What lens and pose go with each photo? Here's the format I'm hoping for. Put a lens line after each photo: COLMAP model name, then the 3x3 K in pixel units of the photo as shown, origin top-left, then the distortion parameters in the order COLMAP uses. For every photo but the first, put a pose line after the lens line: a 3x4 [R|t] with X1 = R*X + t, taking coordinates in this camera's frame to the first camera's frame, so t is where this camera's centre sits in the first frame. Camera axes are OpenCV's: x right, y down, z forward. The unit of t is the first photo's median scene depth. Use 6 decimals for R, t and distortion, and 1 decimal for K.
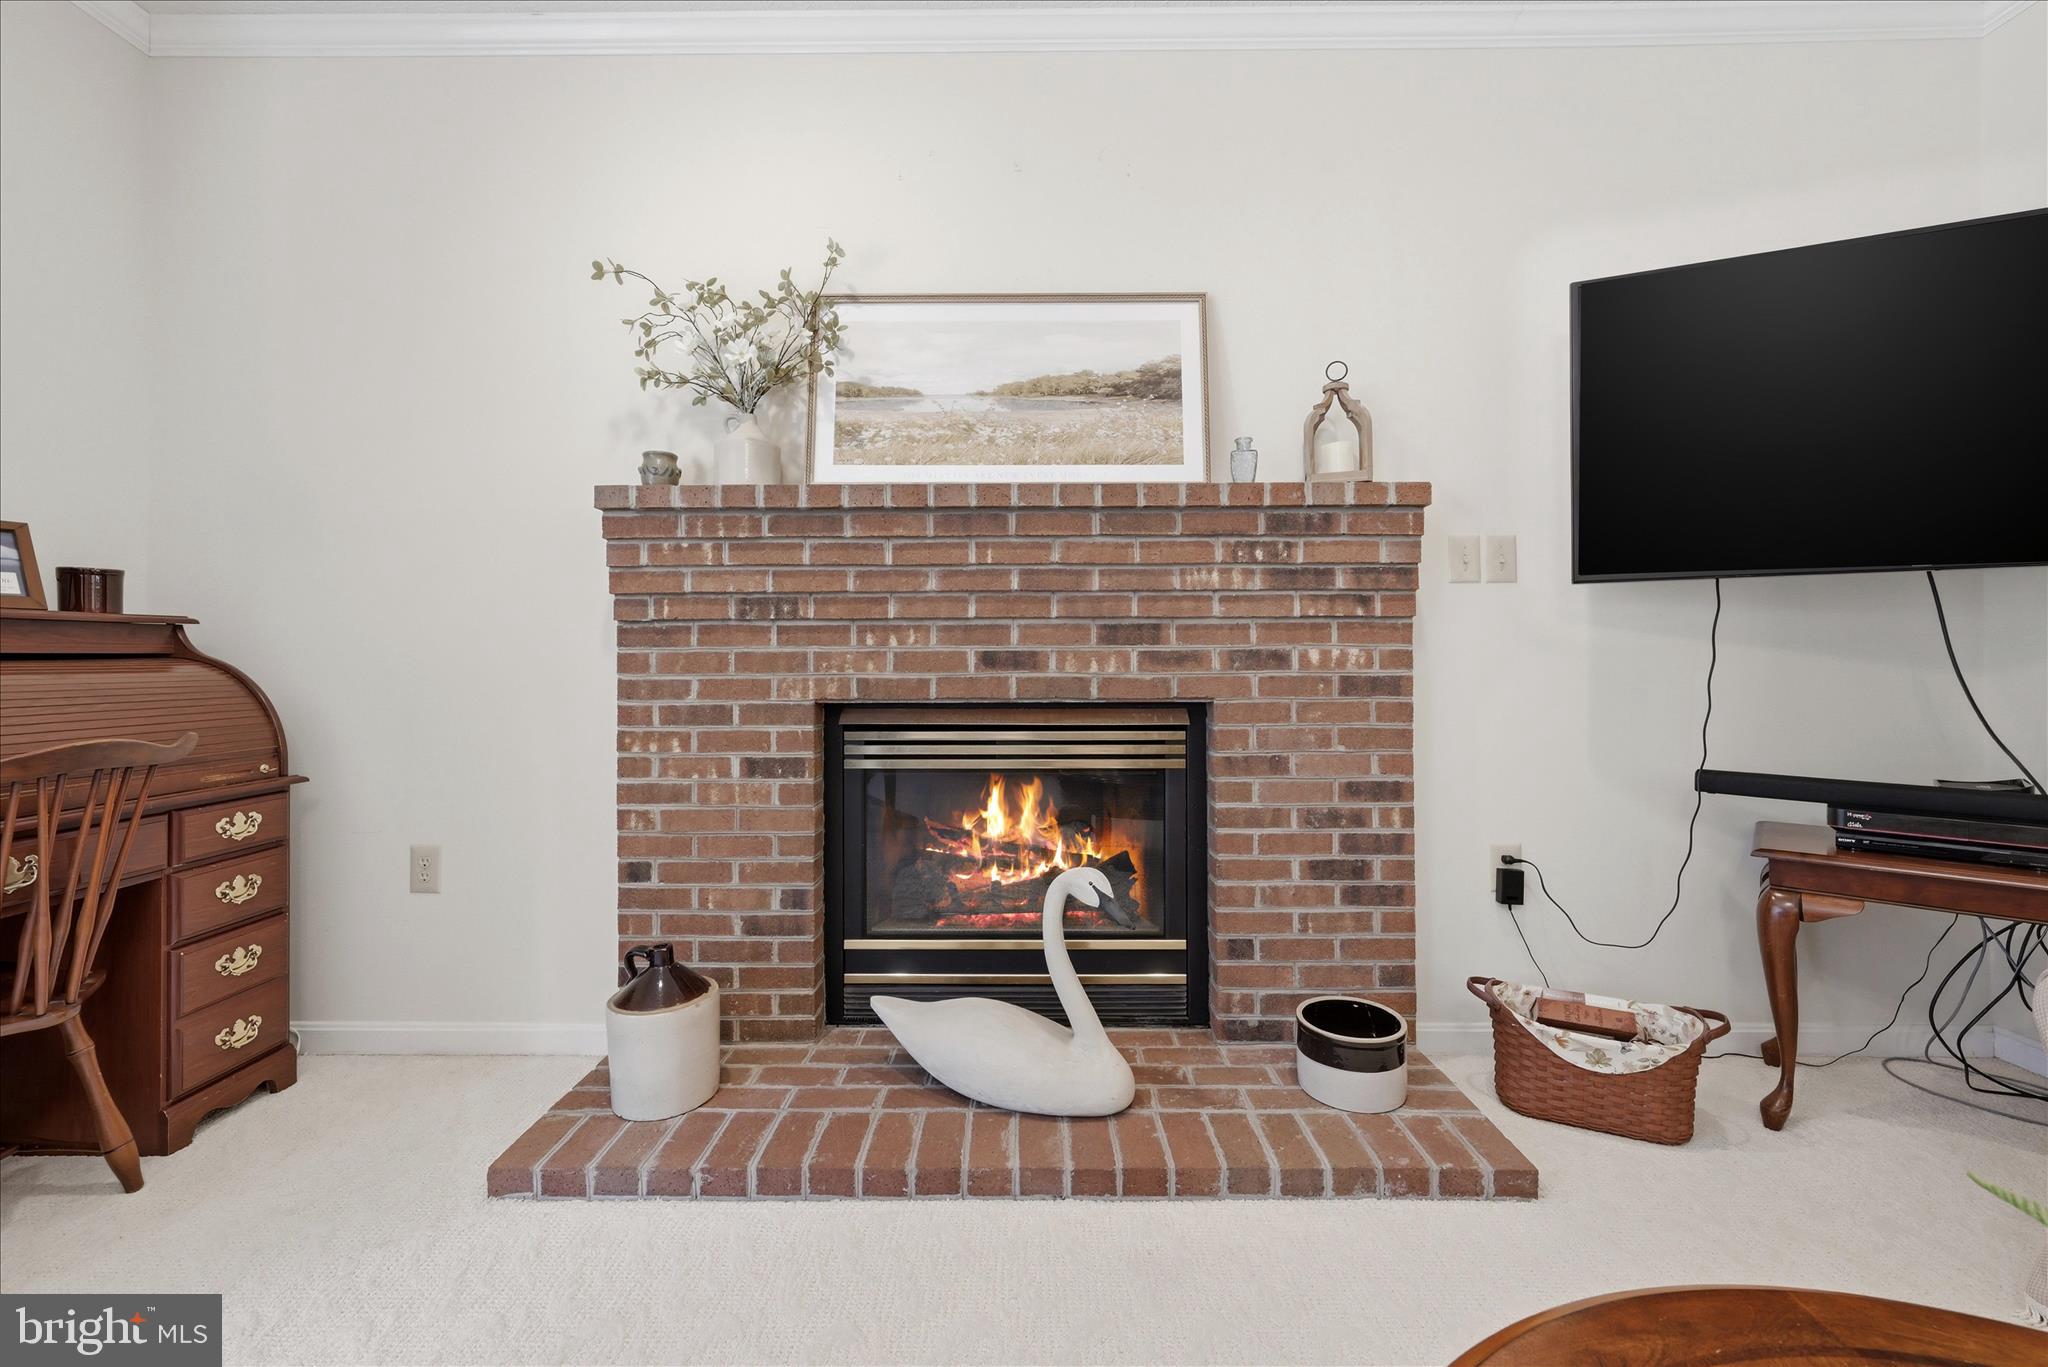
lens RADIAL K [[835.2, 0, 1025.6], [0, 835.2, 659.7], [0, 0, 1]] dist [0.000554, -0.000245]
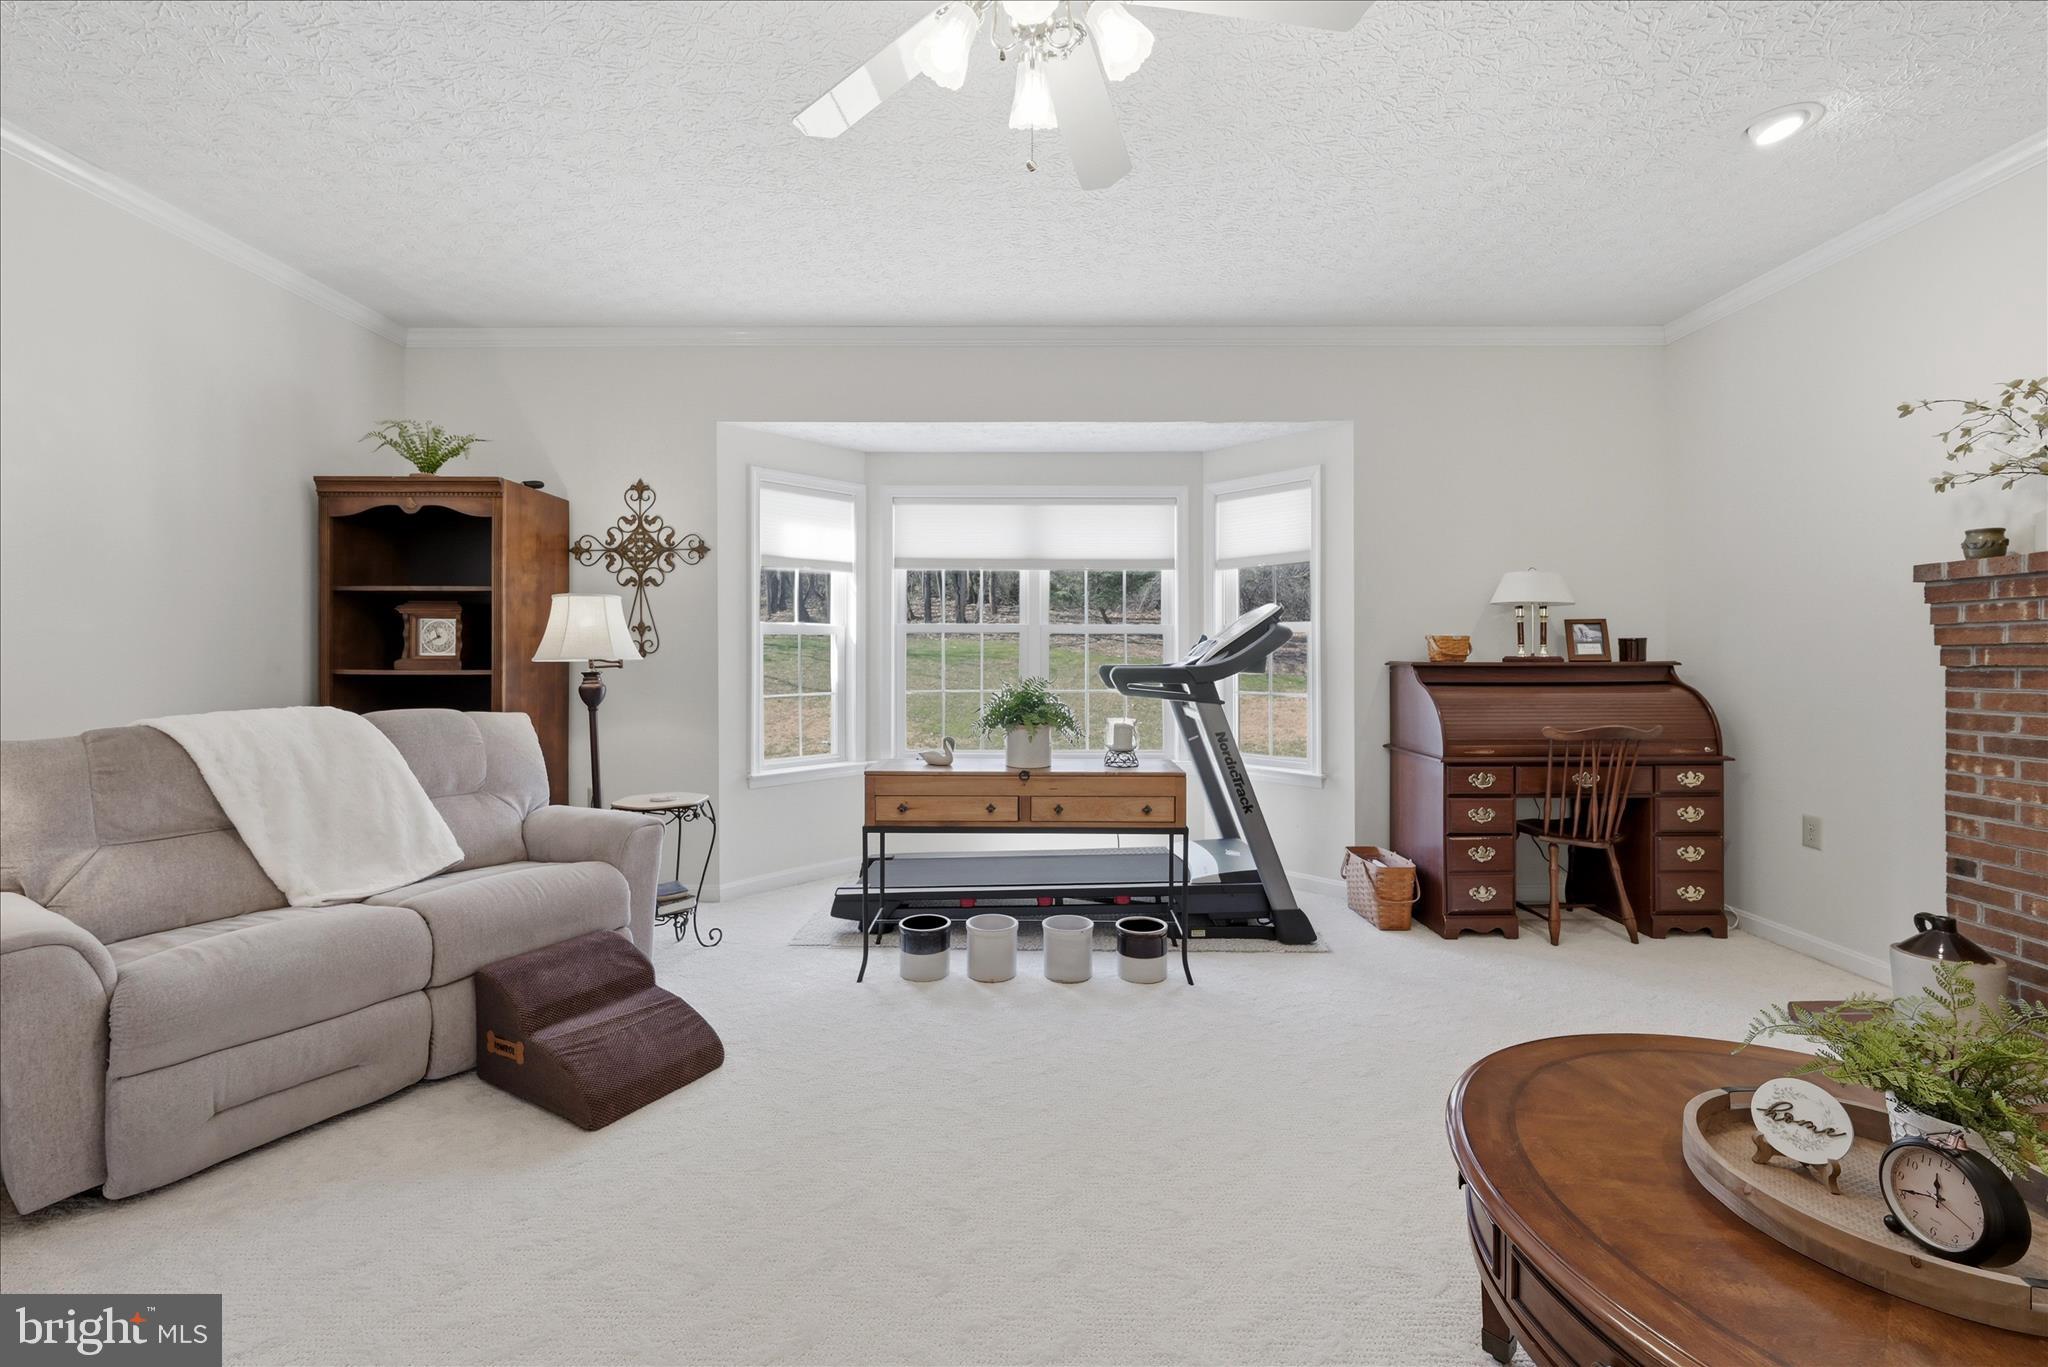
lens RADIAL K [[835.2, 0, 1025.6], [0, 835.2, 659.7], [0, 0, 1]] dist [0.000554, -0.000245]
pose [[0.004558, 0.006891, -0.999966, 0.778637], [0.008566, 0.999939, 0.006930, -0.077319], [0.999953, -0.008597, 0.004498, -0.405000]]
